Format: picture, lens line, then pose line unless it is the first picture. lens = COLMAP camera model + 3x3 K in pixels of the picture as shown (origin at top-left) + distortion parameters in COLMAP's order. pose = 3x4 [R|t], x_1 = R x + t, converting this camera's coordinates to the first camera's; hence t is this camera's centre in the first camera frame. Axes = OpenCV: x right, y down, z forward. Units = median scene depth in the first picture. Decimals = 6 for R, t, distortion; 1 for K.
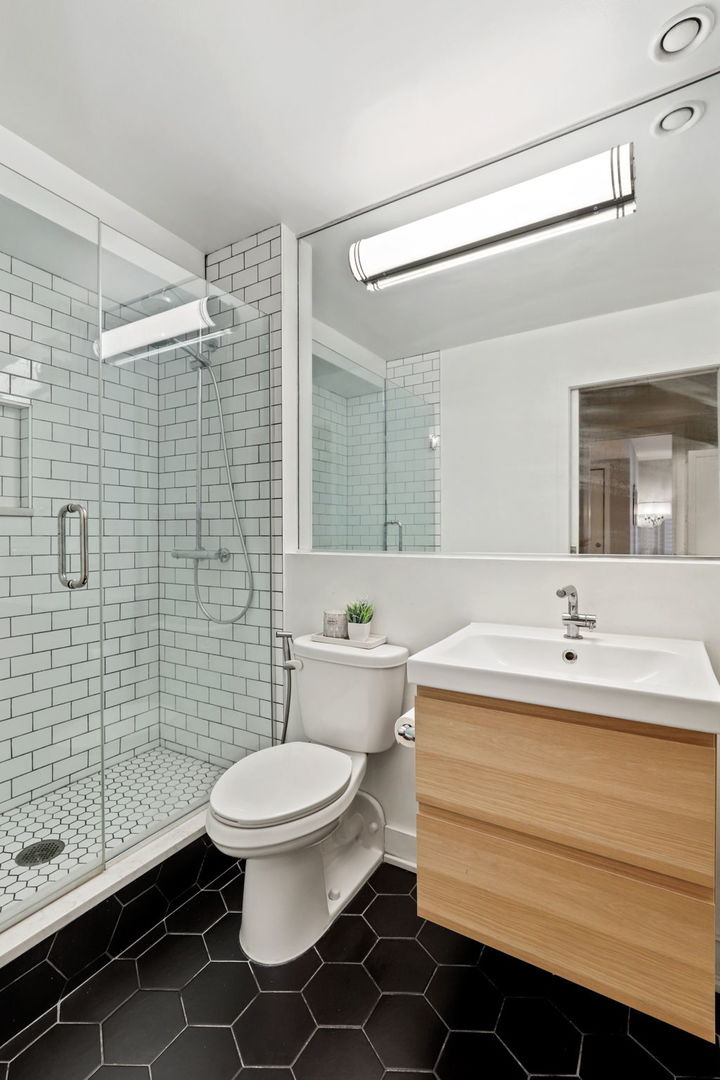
lens RADIAL K [[498.4, 0, 361.3], [0, 498.4, 533.6], [0, 0, 1]] dist [-0.018130, 0.004984]
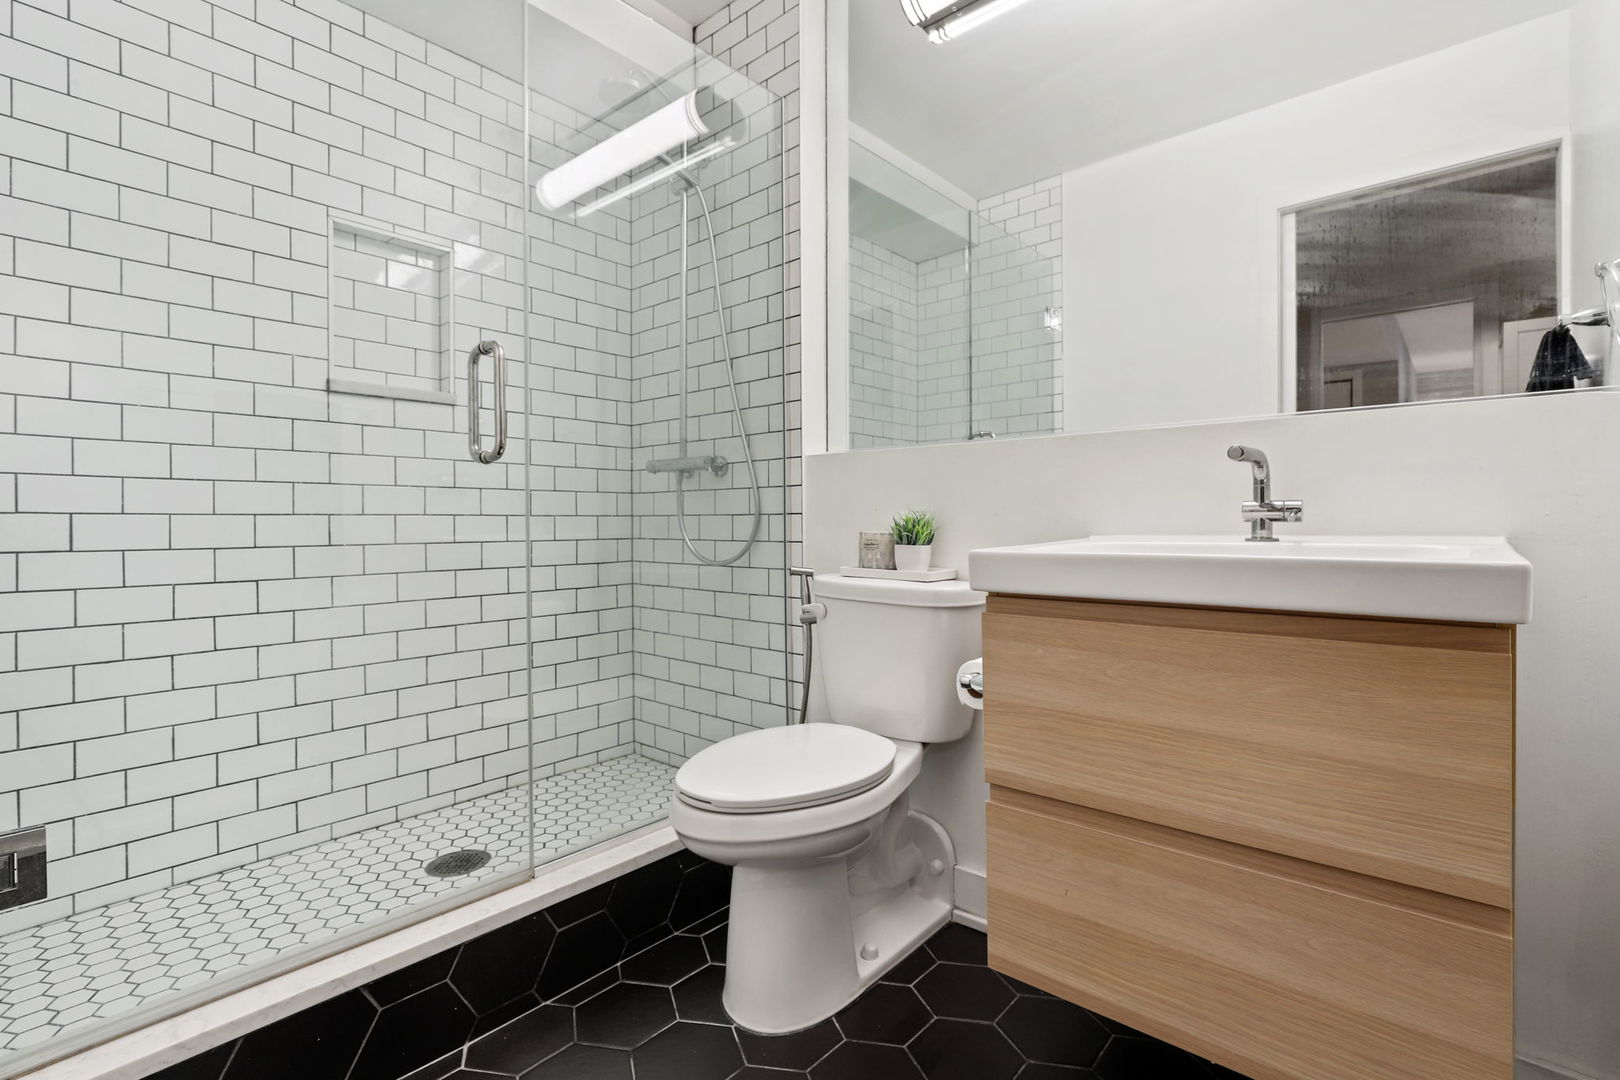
lens RADIAL K [[747.7, 0, 837.6], [0, 747.7, 519.1], [0, 0, 1]] dist [-0.018130, 0.004984]
pose [[0.987657, -0.001809, -0.156623, 0.051752], [0.002746, 0.999980, 0.005766, 0.141258], [0.156609, -0.006125, 0.987642, 0.033393]]
